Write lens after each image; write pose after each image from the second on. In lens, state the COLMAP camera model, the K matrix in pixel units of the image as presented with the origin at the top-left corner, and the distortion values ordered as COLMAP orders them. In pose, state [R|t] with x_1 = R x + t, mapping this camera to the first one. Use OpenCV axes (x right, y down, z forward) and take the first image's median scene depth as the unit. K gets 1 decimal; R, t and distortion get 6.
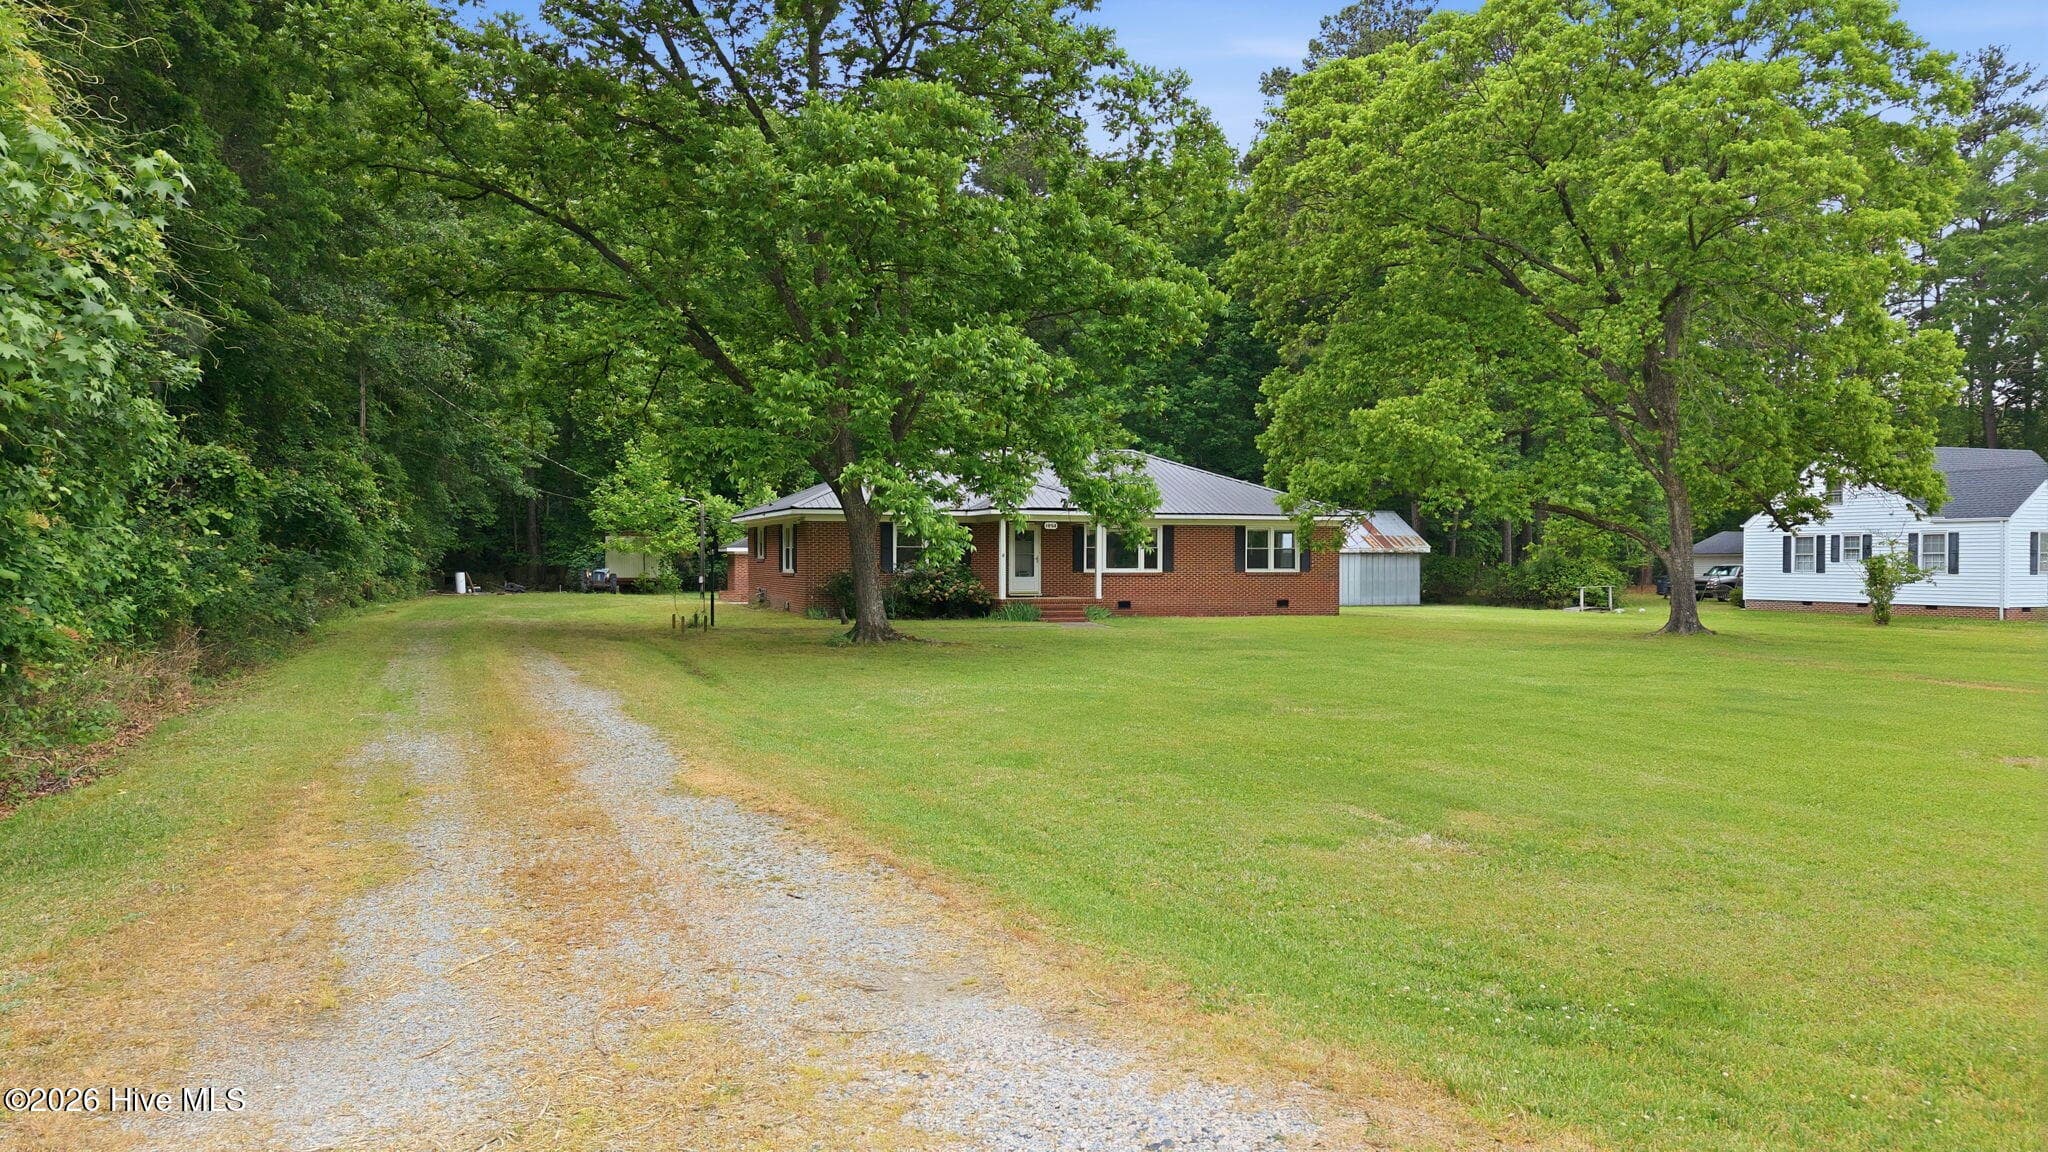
lens RADIAL K [[1385.3, 0, 1028.6], [0, 1385.3, 571.7], [0, 0, 1]] dist [0.035604, -0.047920]
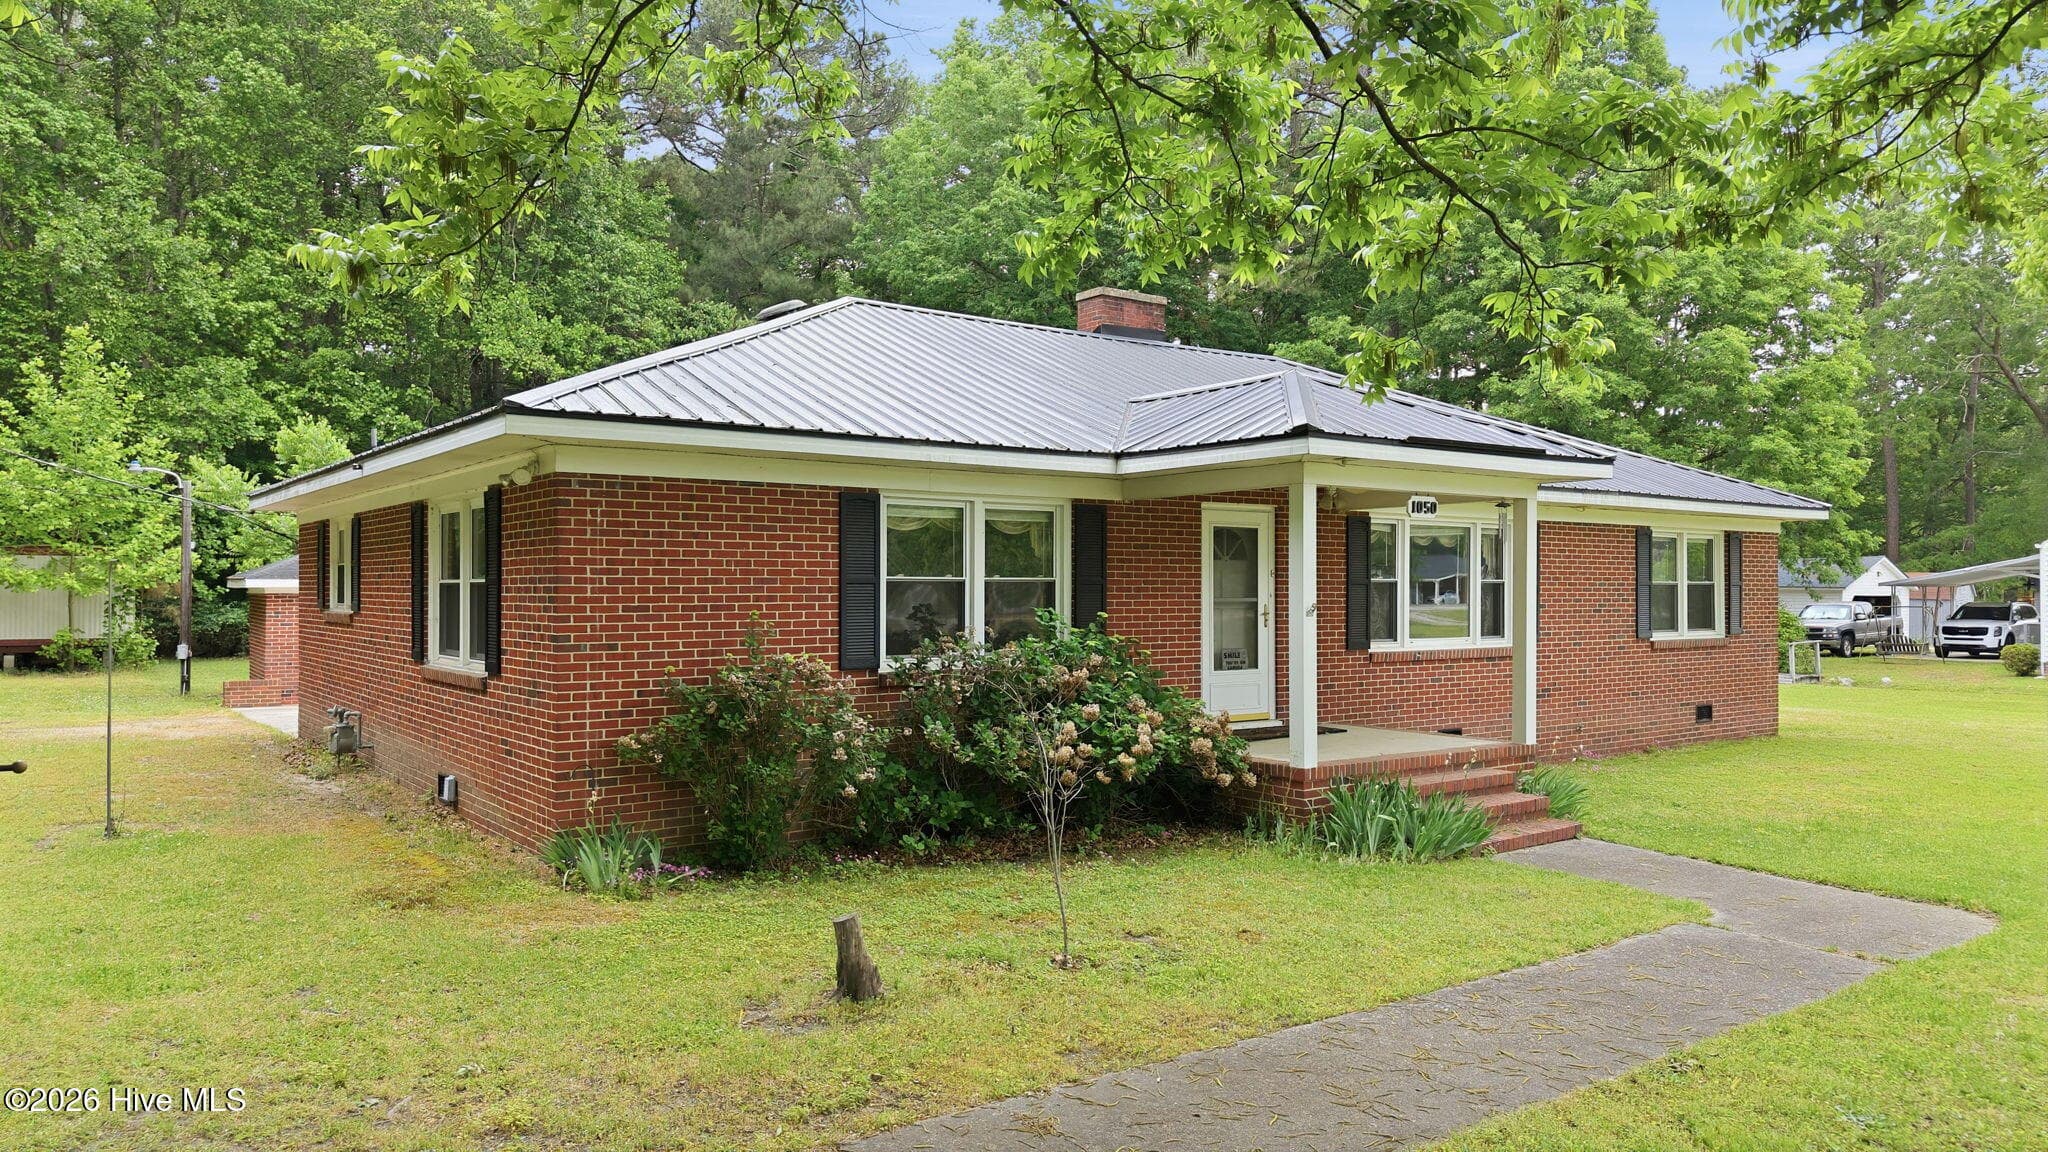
lens RADIAL K [[1385.3, 0, 1014.3], [0, 1385.3, 570.6], [0, 0, 1]] dist [0.035604, -0.047920]
pose [[0.962613, 0.001166, 0.270879, -0.101743], [0.004644, 0.999773, -0.020806, -0.009430], [-0.270841, 0.021286, 0.962389, 0.503552]]
